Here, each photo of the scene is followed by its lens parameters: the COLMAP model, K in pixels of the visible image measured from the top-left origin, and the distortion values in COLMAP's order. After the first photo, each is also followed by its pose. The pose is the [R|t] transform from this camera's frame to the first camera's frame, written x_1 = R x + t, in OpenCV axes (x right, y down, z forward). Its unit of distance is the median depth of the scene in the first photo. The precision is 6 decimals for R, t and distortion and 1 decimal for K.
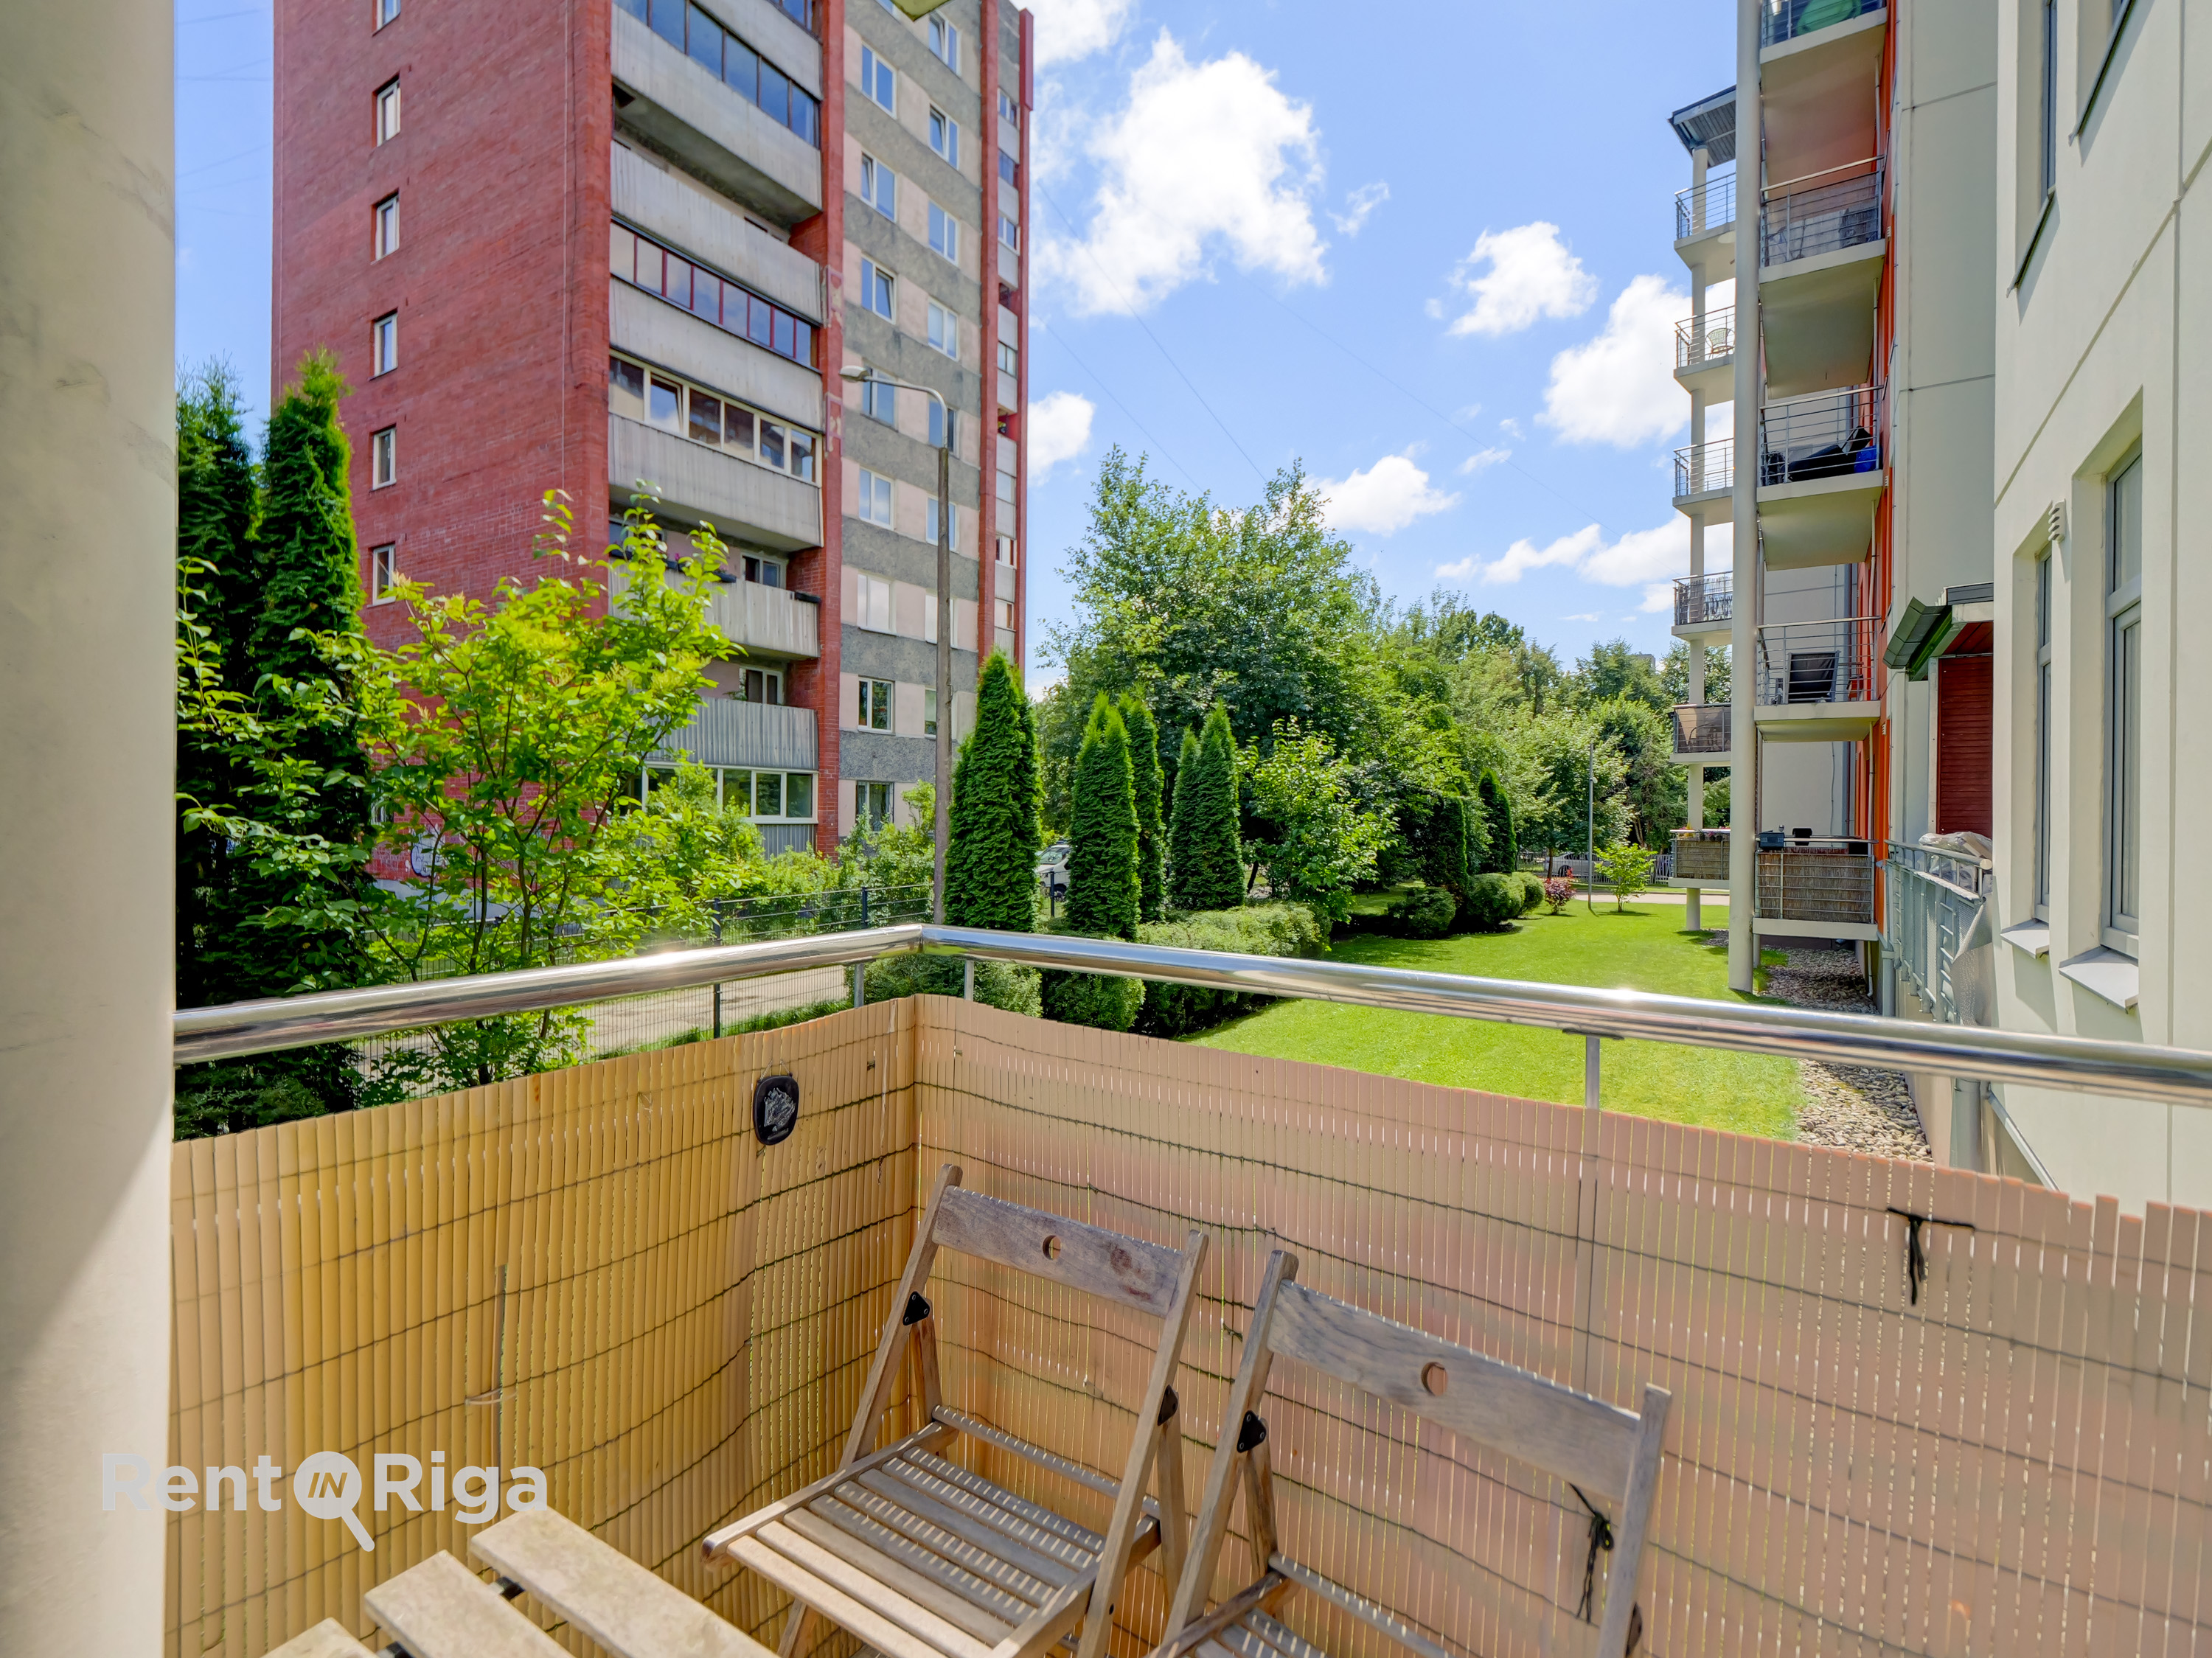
lens RADIAL K [[1065.5, 0, 1086.2], [0, 1065.5, 812.2], [0, 0, 1]] dist [-0.003011, -0.001778]
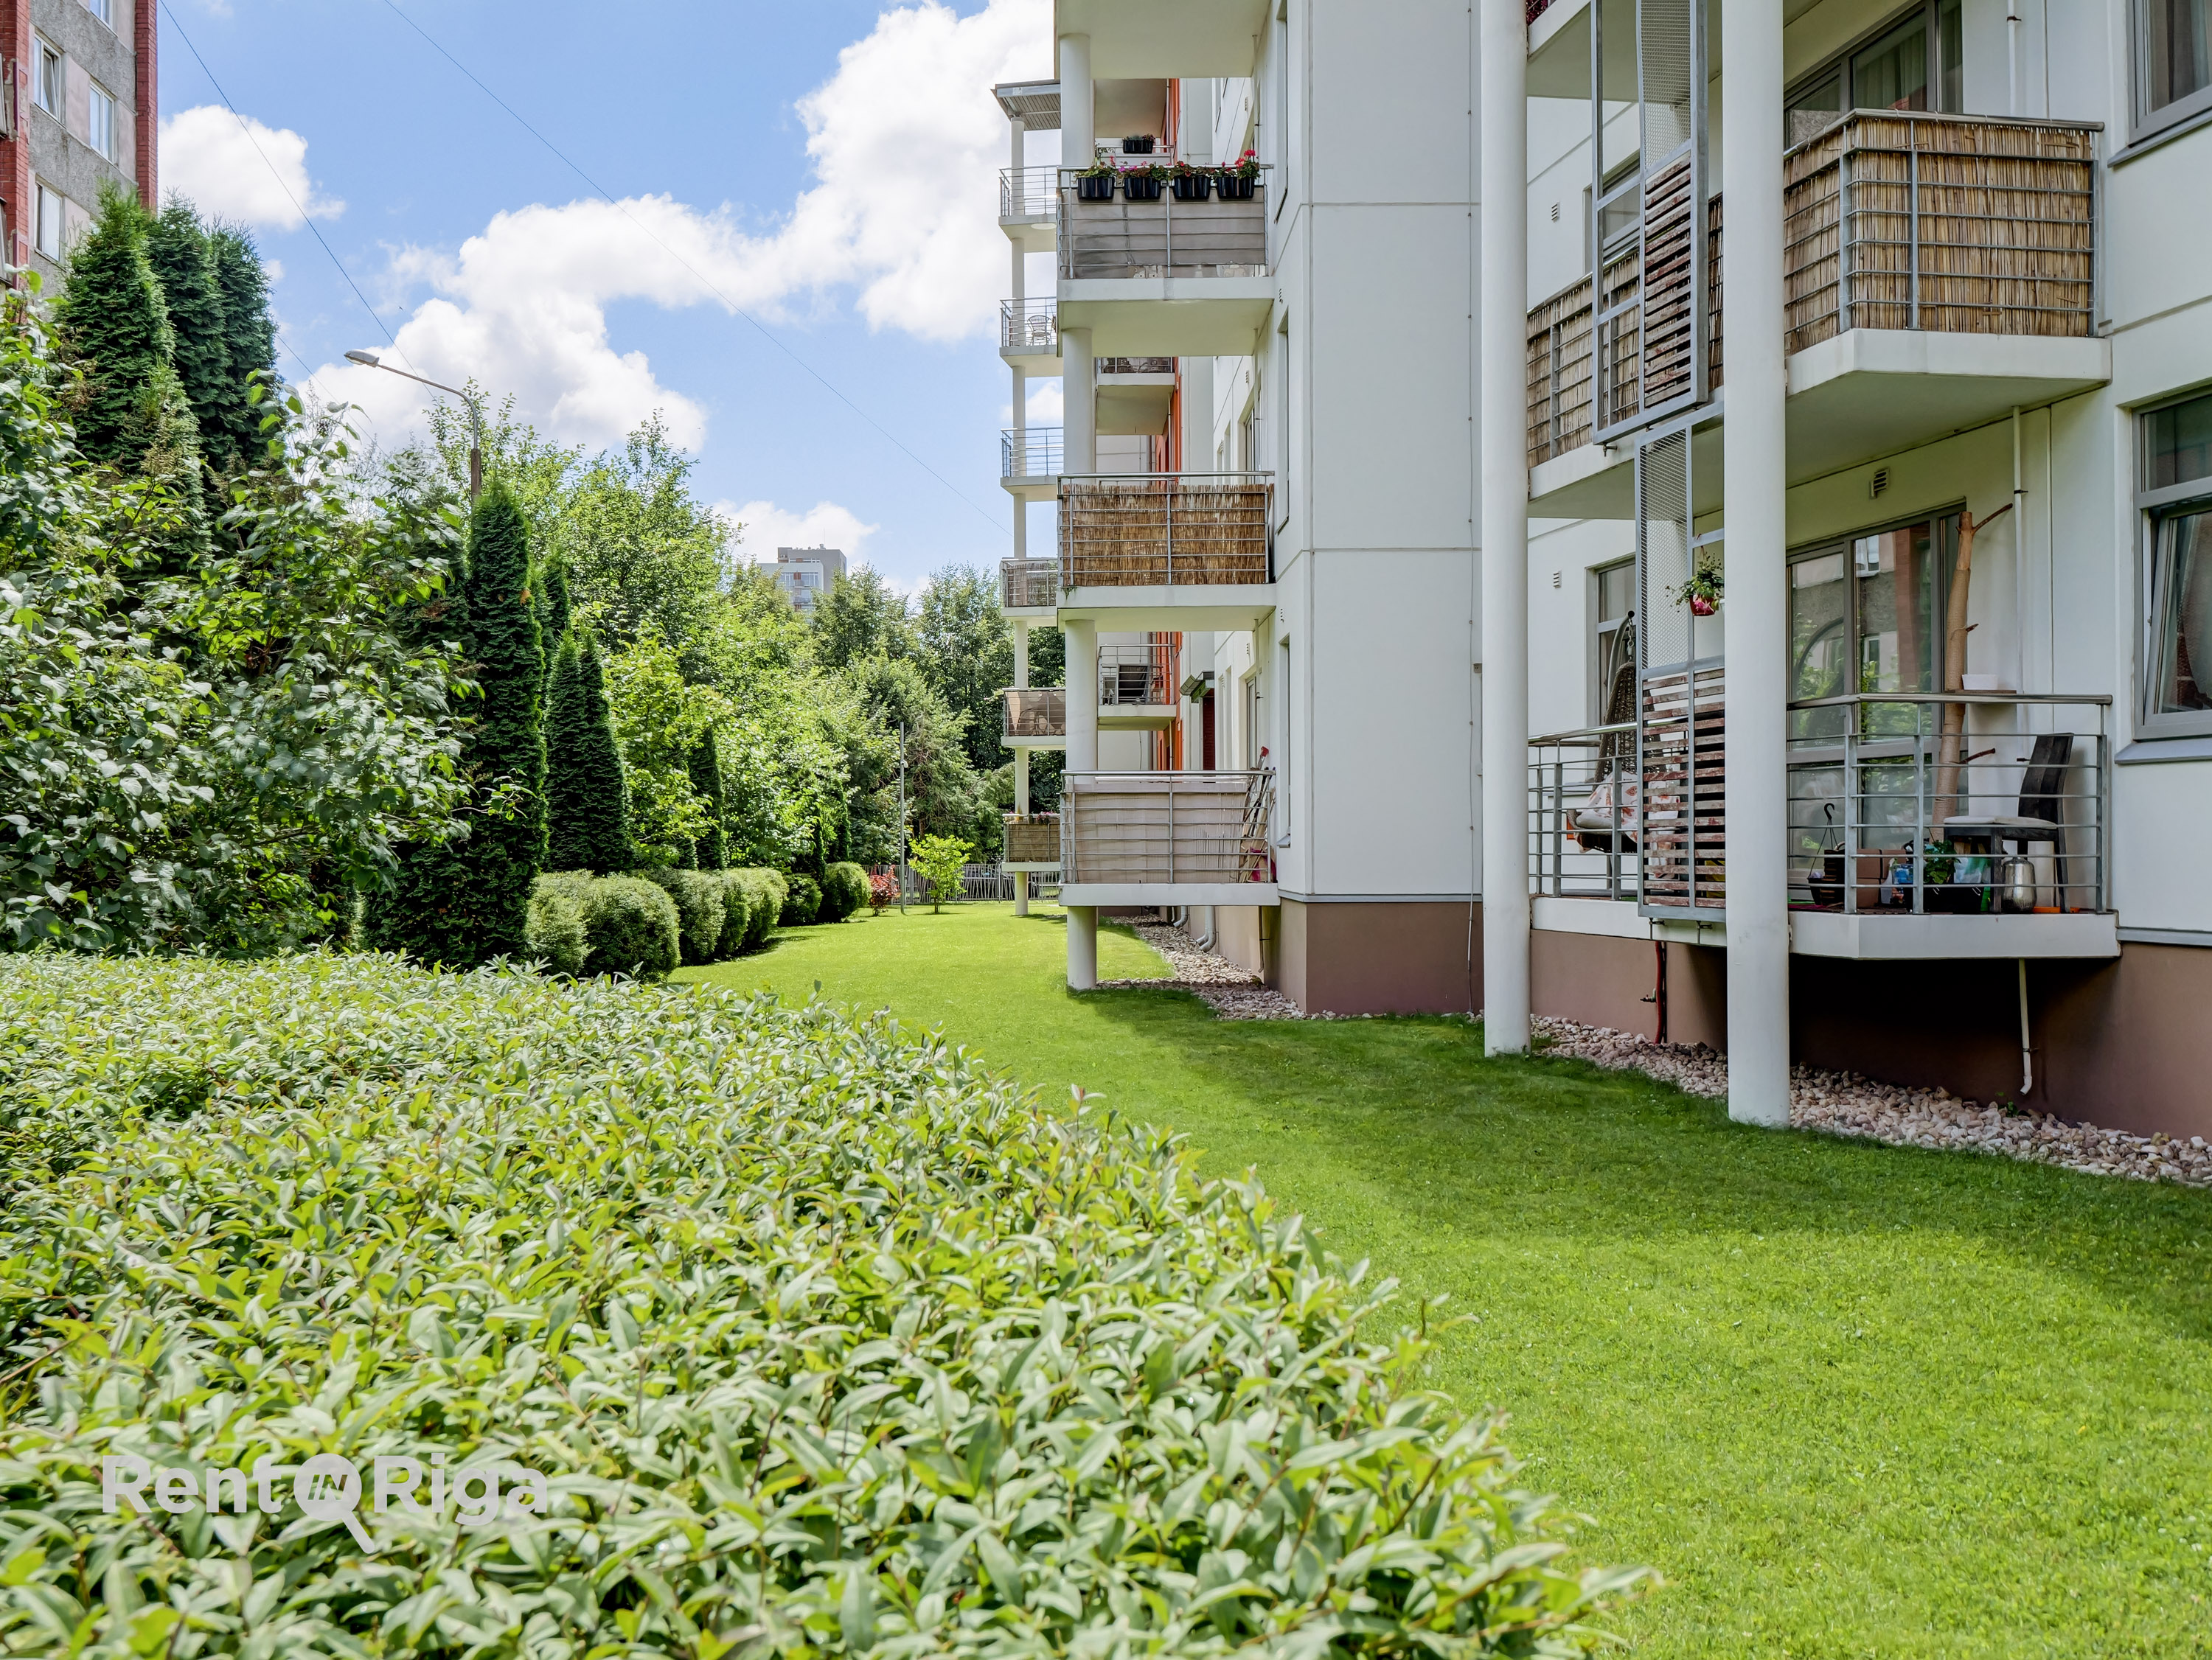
lens RADIAL K [[2302.4, 0, 1103.1], [0, 2302.4, 827.4], [0, 0, 1]] dist [0.014377, 0.000000]
pose [[0.817057, -0.010095, 0.576468, -0.608418], [0.013266, 0.999911, -0.001291, 0.033158], [-0.576404, 0.008702, 0.817119, -0.801384]]
